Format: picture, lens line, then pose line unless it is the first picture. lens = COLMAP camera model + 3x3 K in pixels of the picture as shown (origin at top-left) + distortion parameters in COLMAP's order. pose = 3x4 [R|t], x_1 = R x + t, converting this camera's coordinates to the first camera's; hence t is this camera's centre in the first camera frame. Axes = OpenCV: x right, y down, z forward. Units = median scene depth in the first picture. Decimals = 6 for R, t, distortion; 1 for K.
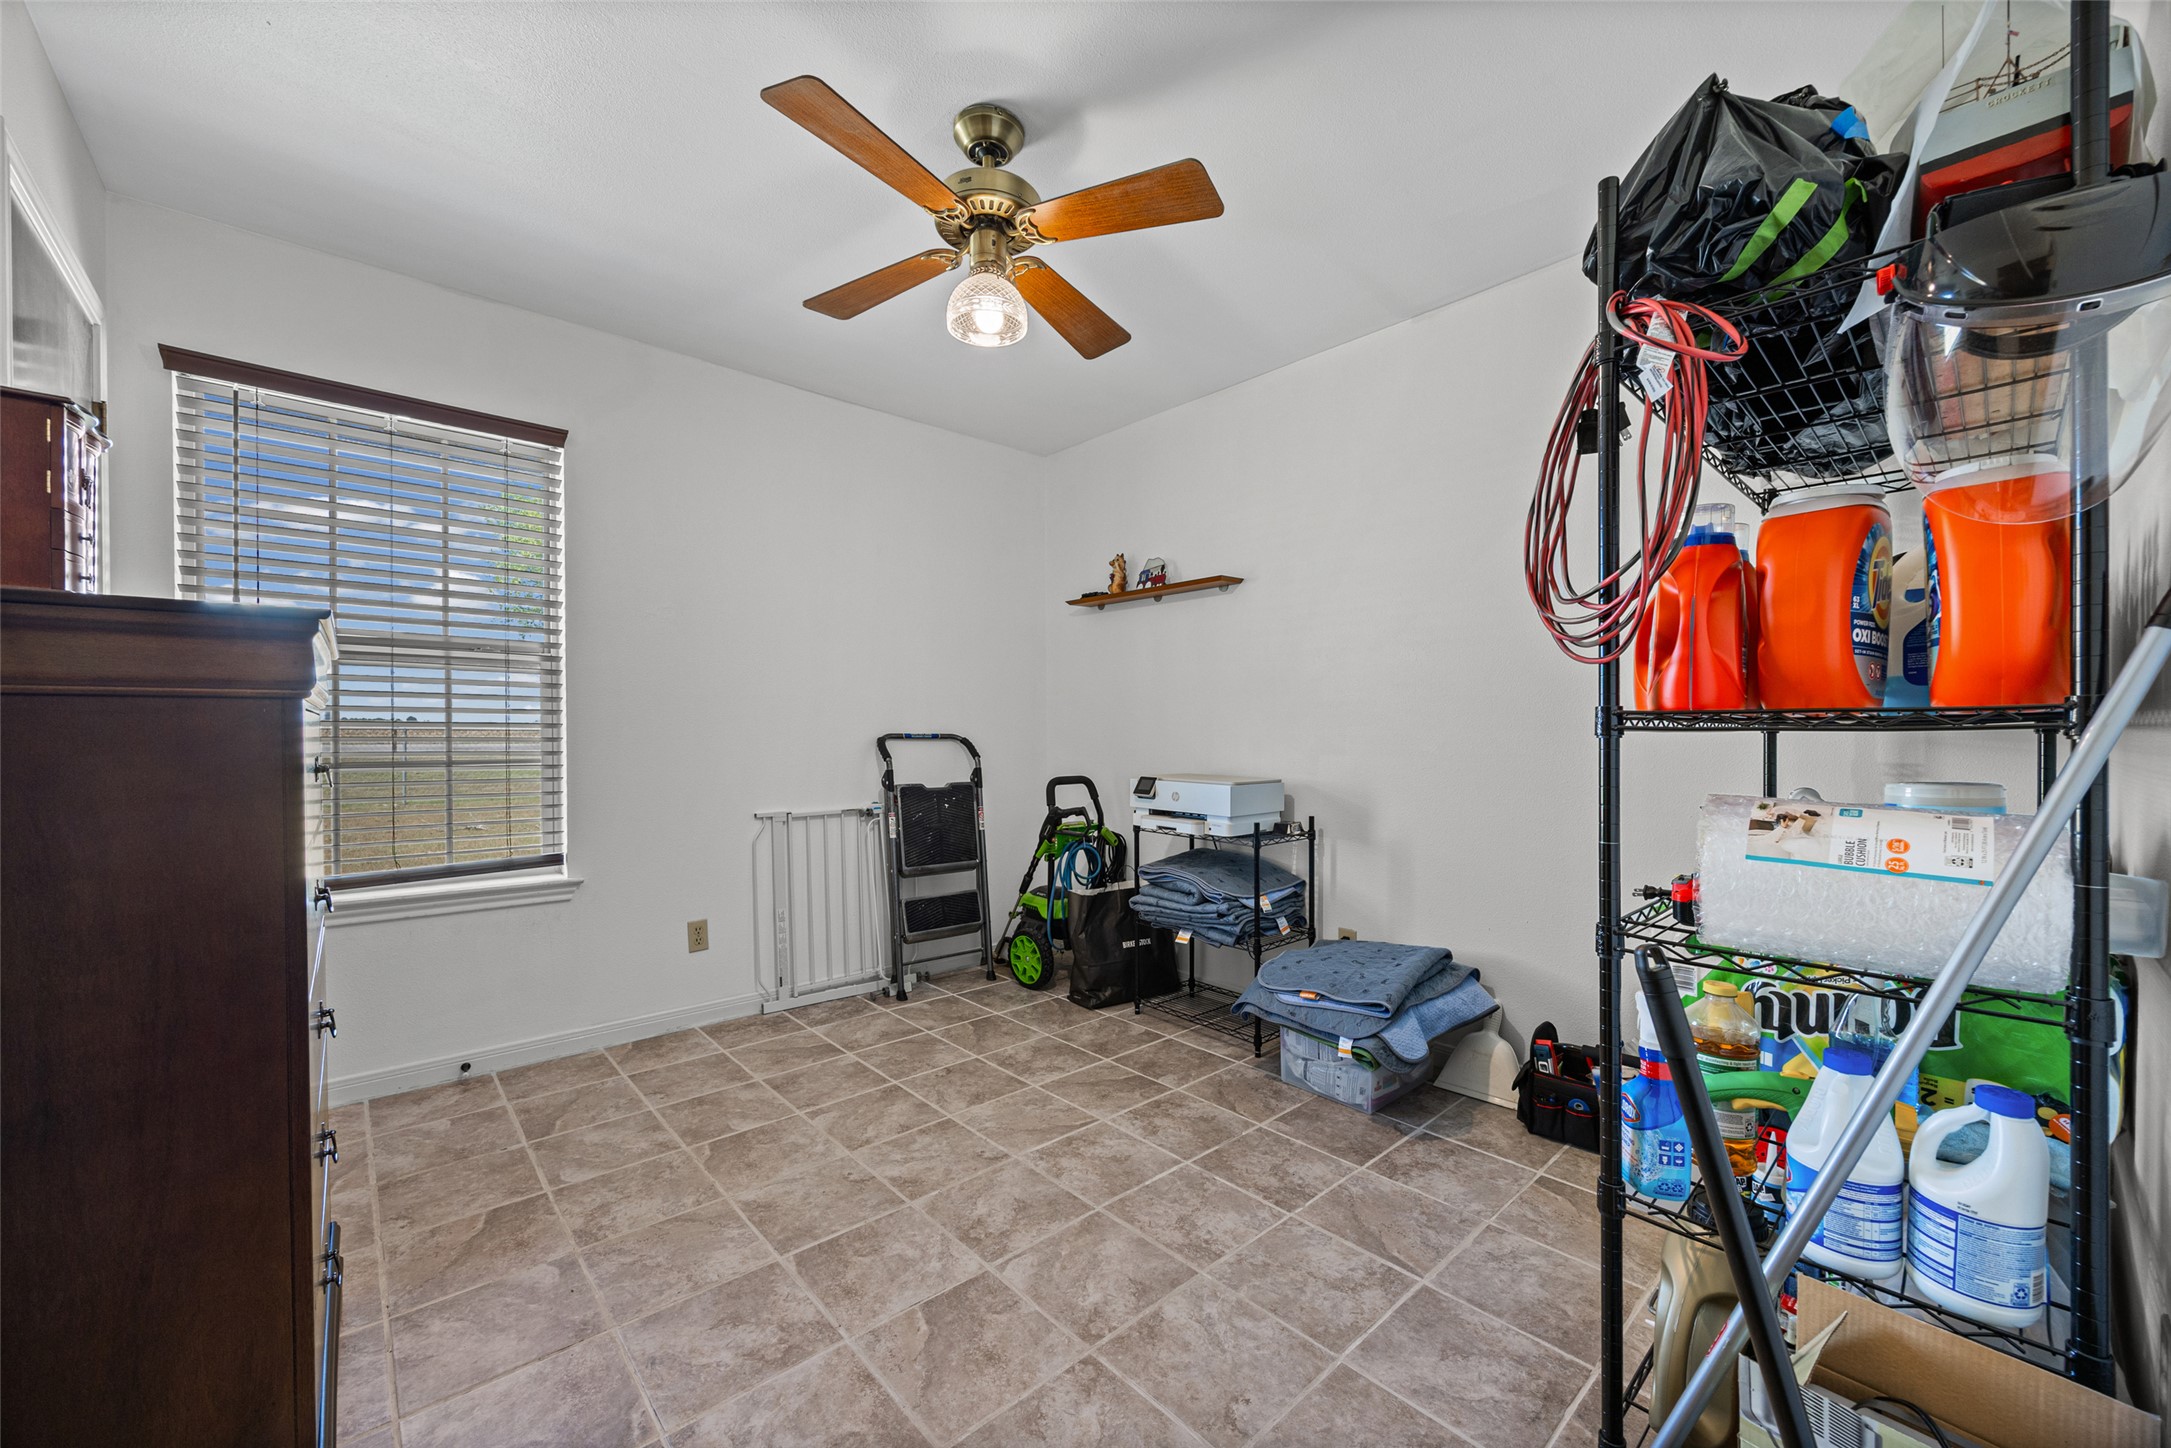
lens RADIAL K [[839.2, 0, 1079.1], [0, 839.2, 740.8], [0, 0, 1]] dist [0.001276, -0.000095]
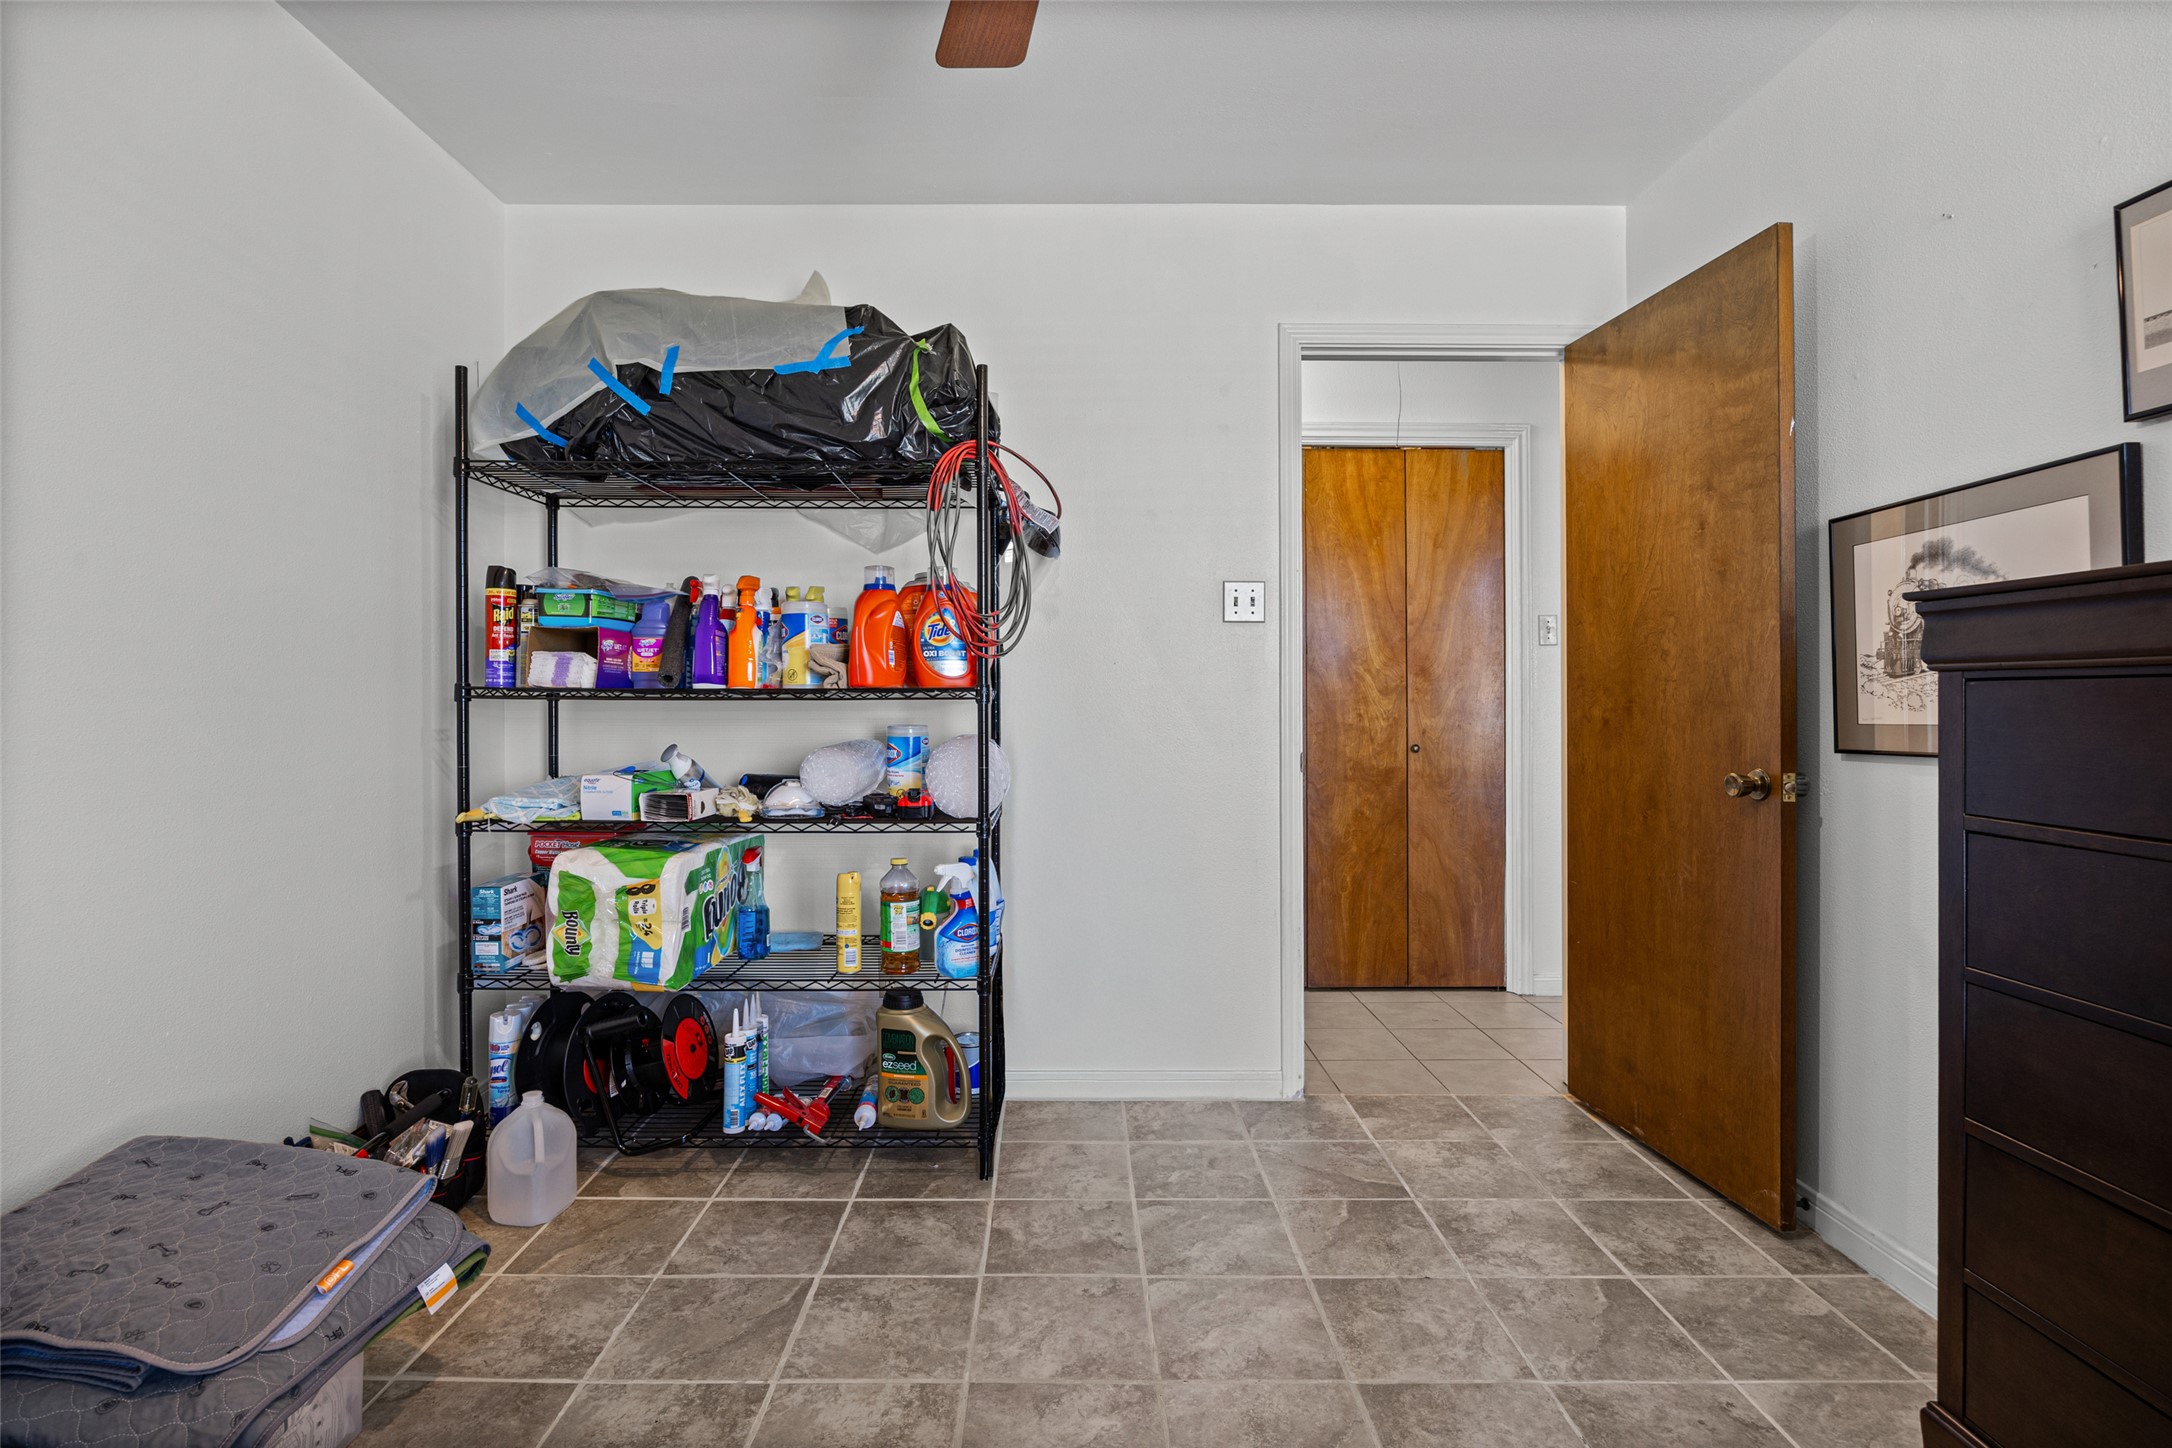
lens RADIAL K [[1003.3, 0, 1086.0], [0, 1003.3, 724.0], [0, 0, 1]] dist [-0.000566, -0.000087]
pose [[-0.760437, -0.007365, 0.649370, -0.531933], [0.001822, 0.999908, 0.013475, 0.001427], [-0.649409, 0.011430, -0.760353, 1.587851]]
